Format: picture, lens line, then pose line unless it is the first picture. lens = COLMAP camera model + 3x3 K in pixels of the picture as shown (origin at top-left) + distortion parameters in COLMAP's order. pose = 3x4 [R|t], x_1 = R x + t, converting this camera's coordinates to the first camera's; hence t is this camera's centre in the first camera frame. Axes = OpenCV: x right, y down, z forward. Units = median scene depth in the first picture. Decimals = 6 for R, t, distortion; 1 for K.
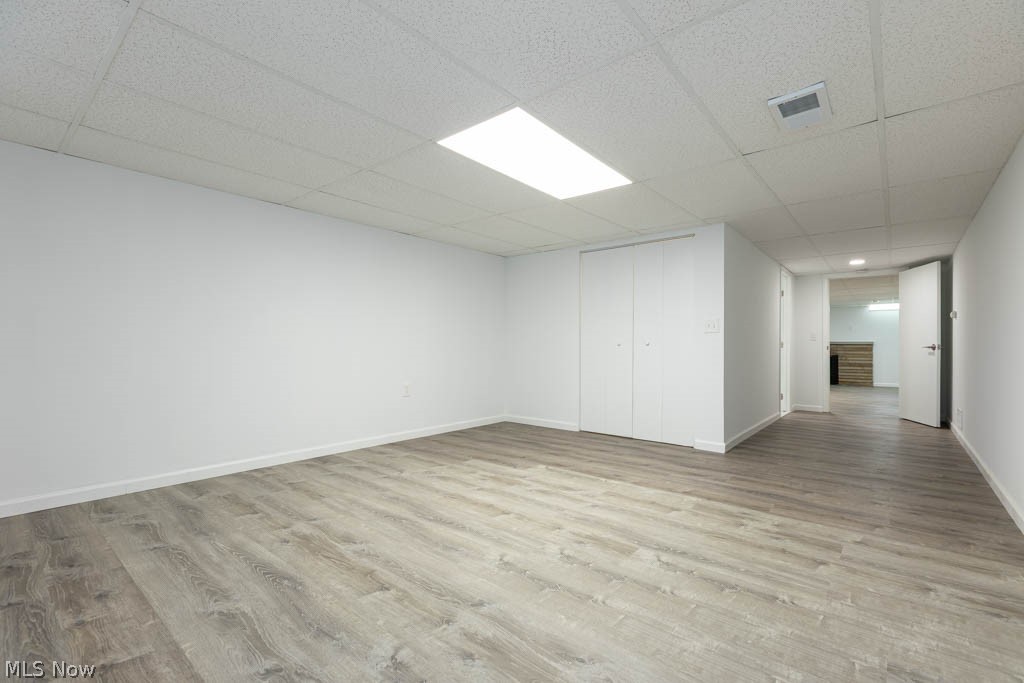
lens RADIAL K [[461.0, 0, 515.2], [0, 461.0, 345.4], [0, 0, 1]] dist [0.012015, -0.000168]
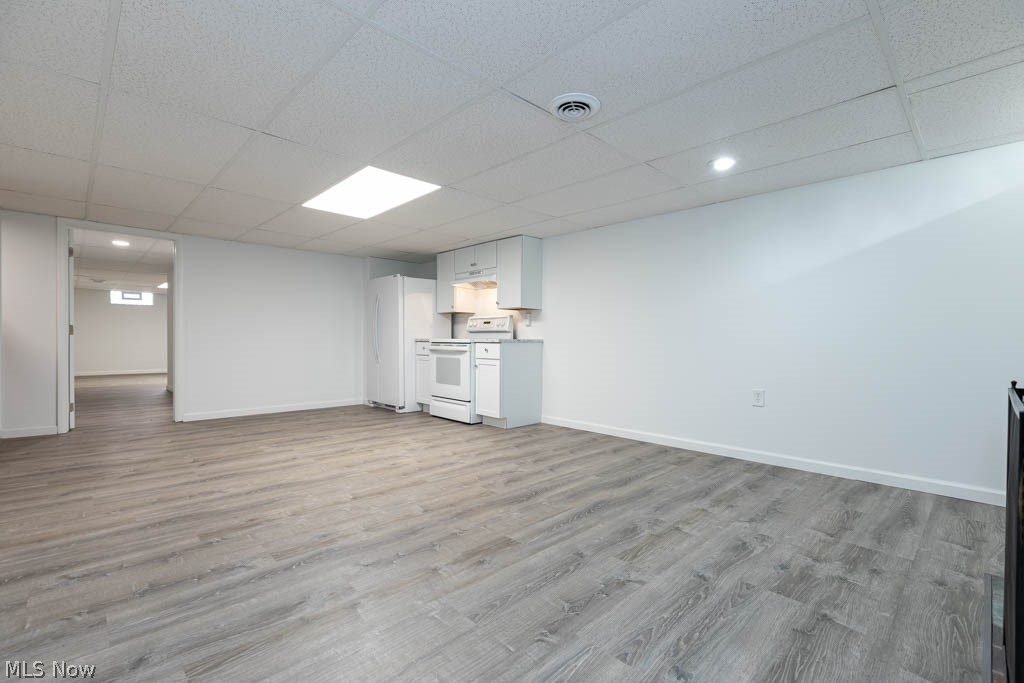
lens RADIAL K [[453.7, 0, 514.5], [0, 453.7, 346.4], [0, 0, 1]] dist [0.002249, -0.000200]
pose [[-0.091322, 0.012227, -0.995746, 1.633485], [0.003670, 0.999922, 0.011942, 0.021238], [0.995815, -0.002564, -0.091360, 1.840886]]
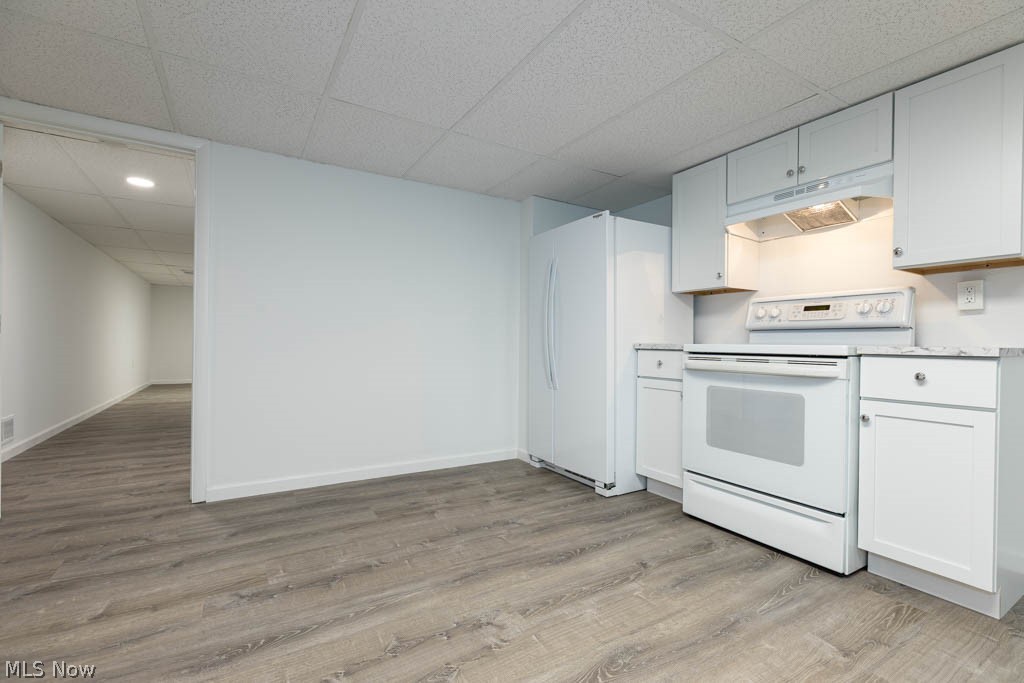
lens RADIAL K [[453.7, 0, 514.5], [0, 453.7, 346.4], [0, 0, 1]] dist [0.002249, -0.000200]
pose [[-0.307052, -0.000849, -0.951692, 0.441594], [-0.006080, 0.999981, 0.001070, 0.015411], [0.951673, 0.006115, -0.307051, 1.126145]]
